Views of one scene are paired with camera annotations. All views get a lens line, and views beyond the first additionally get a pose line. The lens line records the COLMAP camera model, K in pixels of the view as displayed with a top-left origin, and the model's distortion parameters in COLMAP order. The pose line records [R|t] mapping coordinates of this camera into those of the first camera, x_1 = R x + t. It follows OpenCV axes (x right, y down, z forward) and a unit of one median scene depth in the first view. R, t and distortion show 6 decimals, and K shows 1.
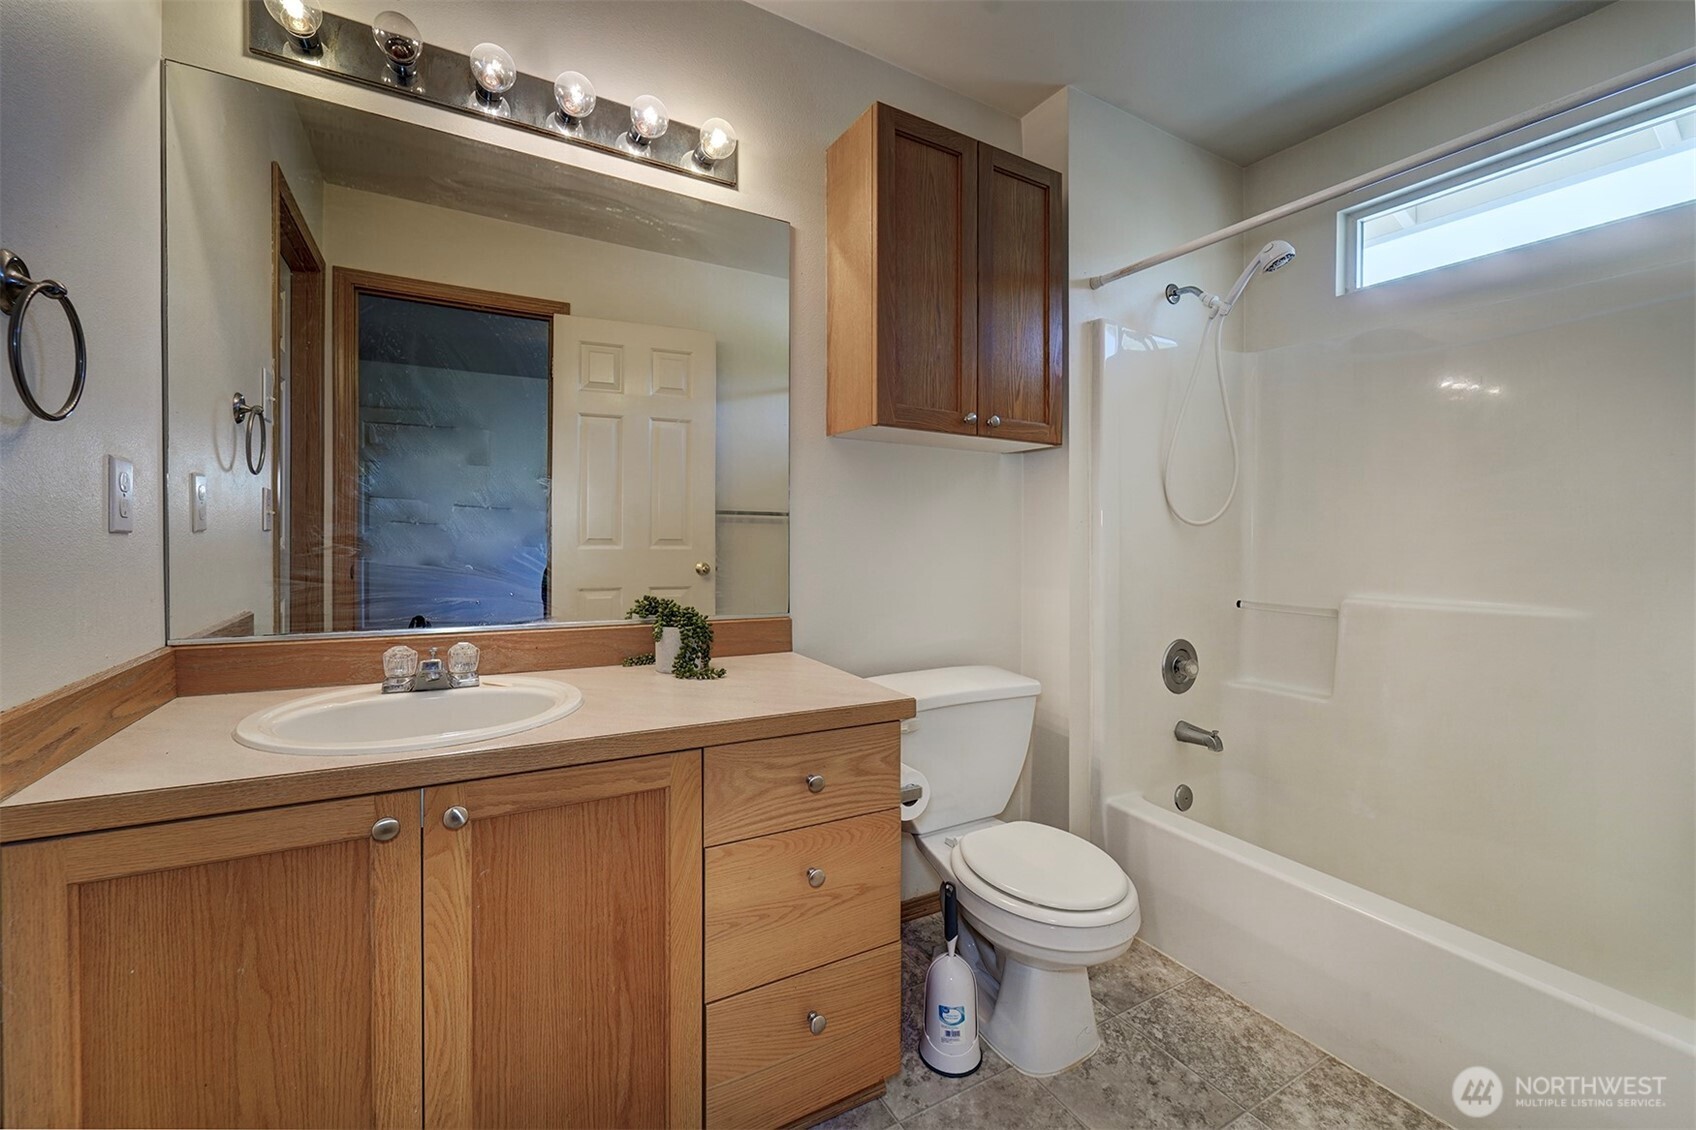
lens RADIAL K [[677.0, 0, 853.2], [0, 677.0, 545.4], [0, 0, 1]] dist [0.000122, -0.000066]
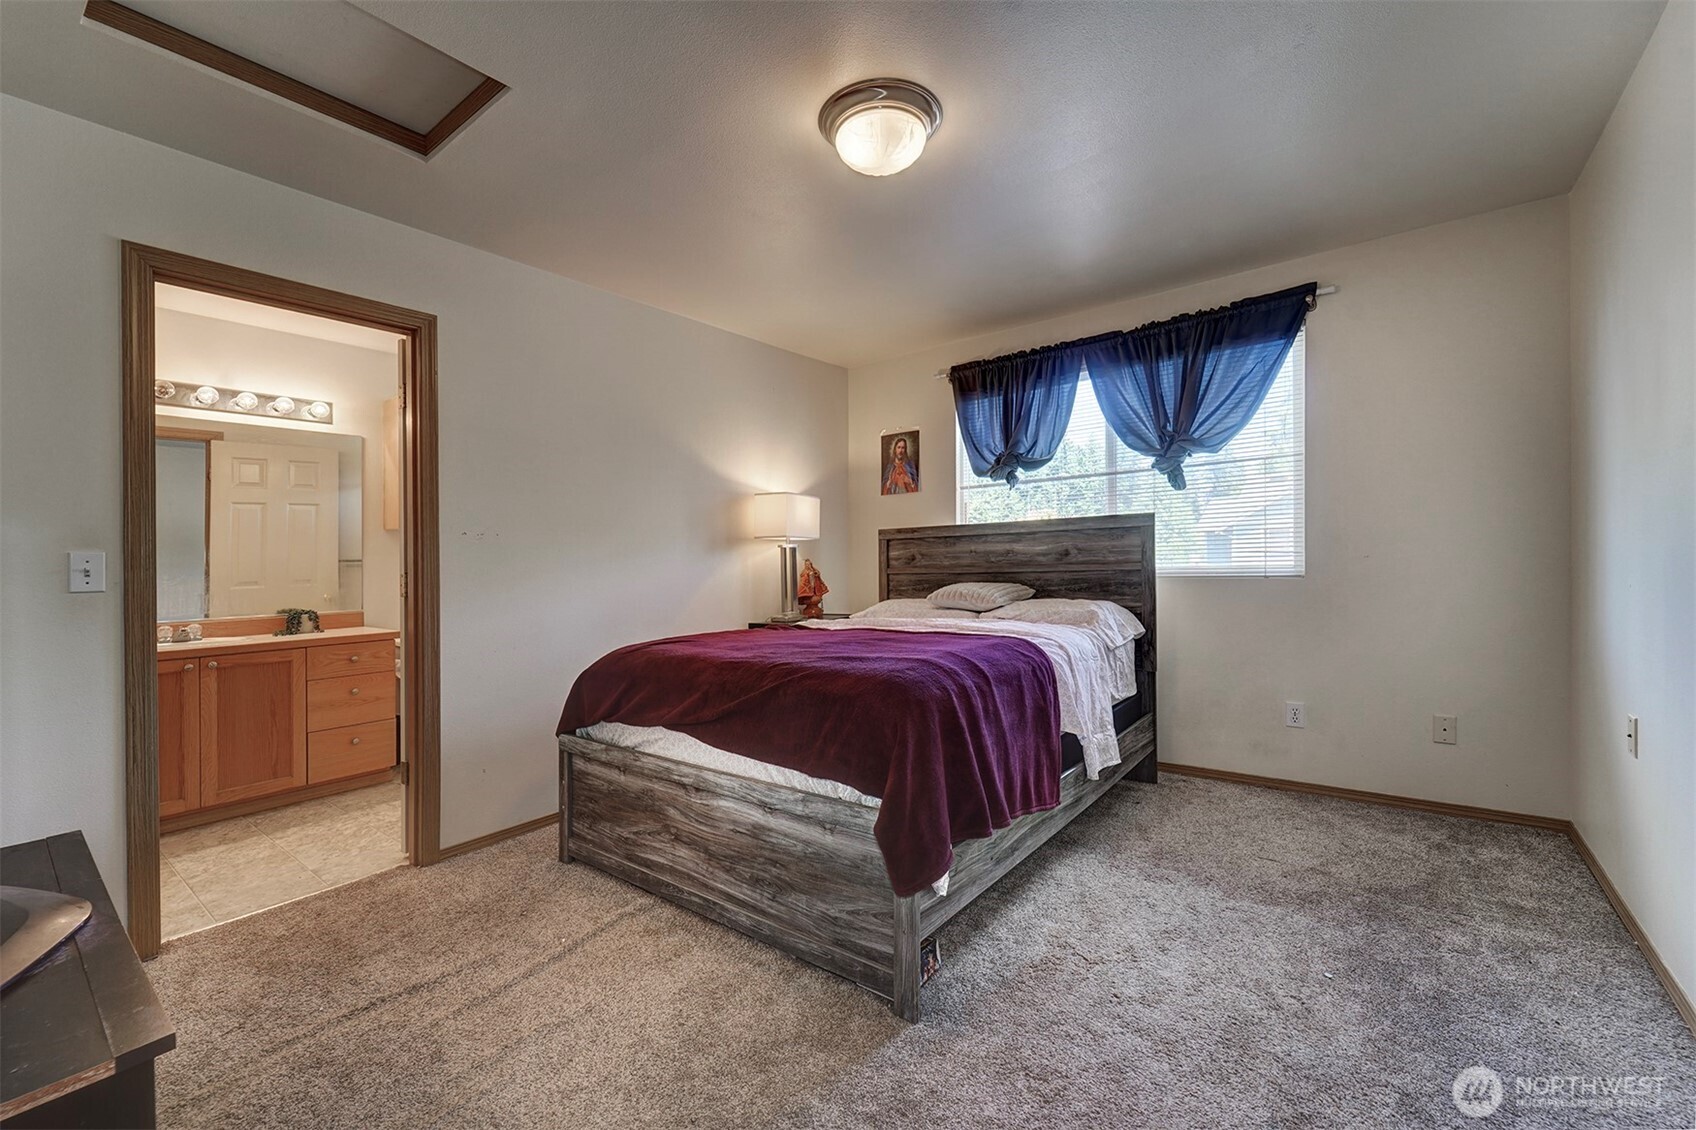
lens RADIAL K [[700.7, 0, 852.1], [0, 700.7, 545.2], [0, 0, 1]] dist [-0.001996, -0.000341]
pose [[0.926517, -0.010977, 0.376093, 0.642119], [0.025442, 0.999114, -0.033516, 0.004535], [-0.375392, 0.040622, 0.925976, -2.096949]]
